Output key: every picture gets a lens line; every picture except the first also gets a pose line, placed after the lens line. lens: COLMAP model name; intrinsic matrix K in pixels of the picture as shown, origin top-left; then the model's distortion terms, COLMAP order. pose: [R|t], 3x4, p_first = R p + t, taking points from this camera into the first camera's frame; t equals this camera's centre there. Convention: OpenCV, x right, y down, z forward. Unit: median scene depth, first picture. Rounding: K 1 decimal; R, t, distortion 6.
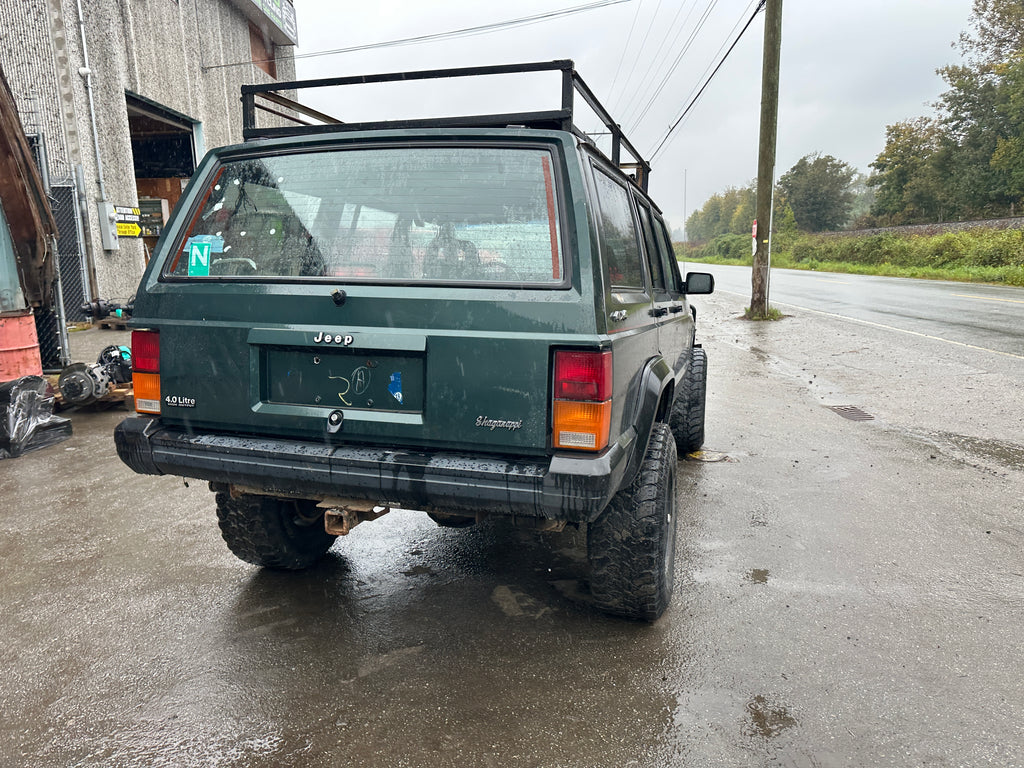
lens RADIAL K [[722.7, 0, 519.3], [0, 722.7, 376.2], [0, 0, 1]] dist [0.035570, -0.039869]
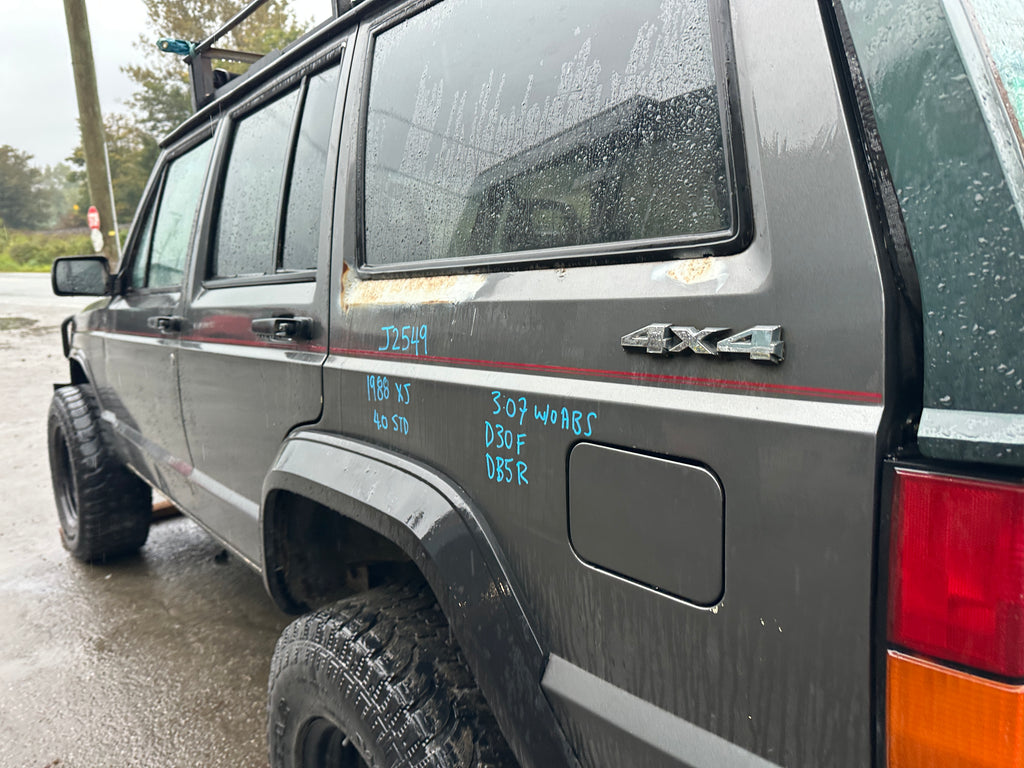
lens RADIAL K [[722.7, 0, 516.1], [0, 722.7, 376.9], [0, 0, 1]] dist [0.035570, -0.039869]
pose [[0.538776, -0.171005, 0.824911, -0.367273], [0.170723, 0.981027, 0.091864, -0.063521], [-0.824969, 0.091337, 0.557748, 0.481050]]
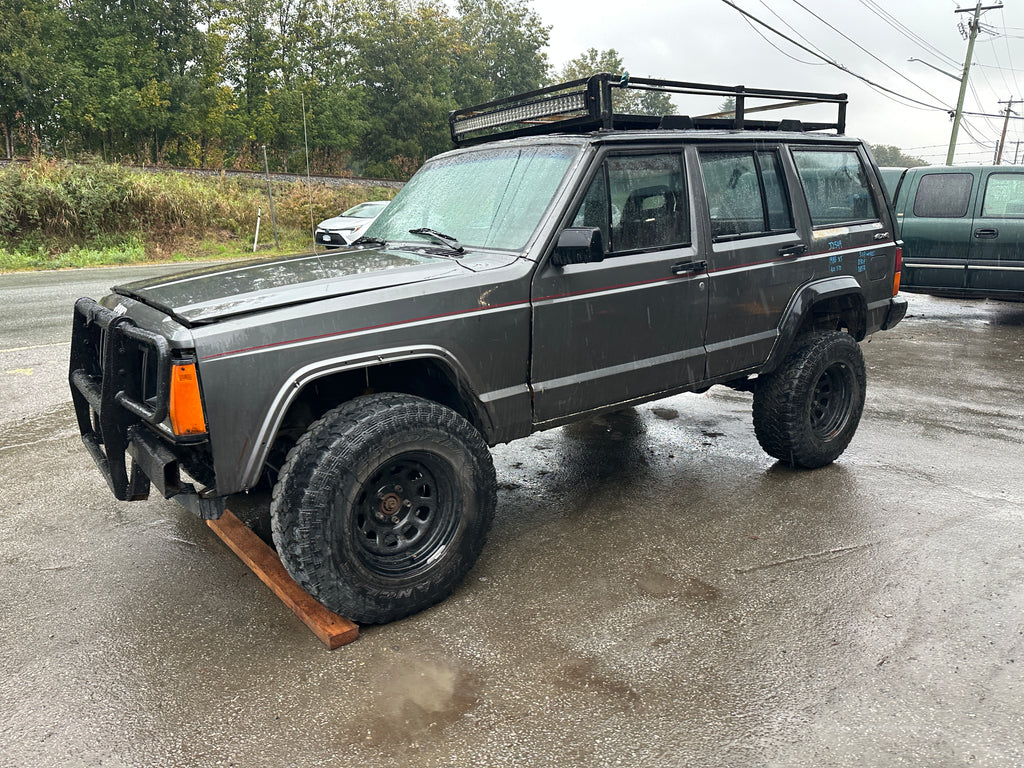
lens RADIAL K [[722.7, 0, 514.2], [0, 722.7, 382.1], [0, 0, 1]] dist [0.035570, -0.039869]
pose [[-0.812514, -0.123142, 0.569787, -0.392837], [0.103667, 0.931331, 0.349107, -0.227318], [-0.573650, 0.342722, -0.743954, 1.425251]]
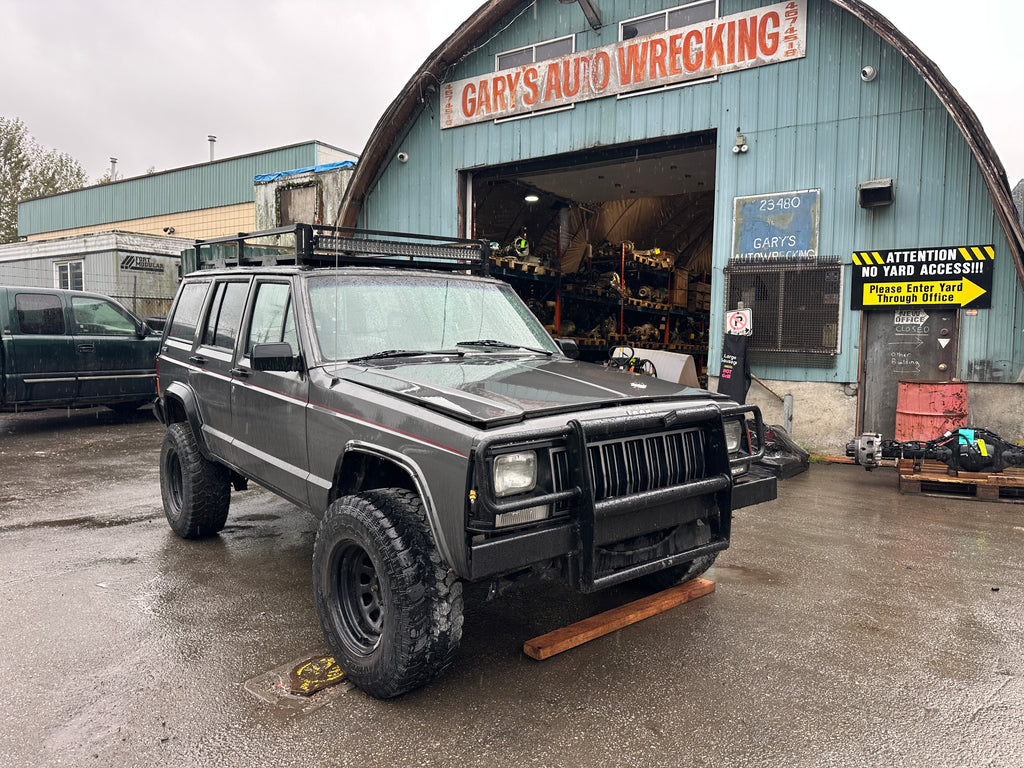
lens RADIAL K [[722.7, 0, 513.9], [0, 722.7, 387.8], [0, 0, 1]] dist [0.035570, -0.039869]
pose [[-0.559935, 0.065735, -0.825925, 0.632860], [-0.136549, 0.975895, 0.170245, -0.224277], [0.817207, 0.208105, -0.537461, 1.398068]]
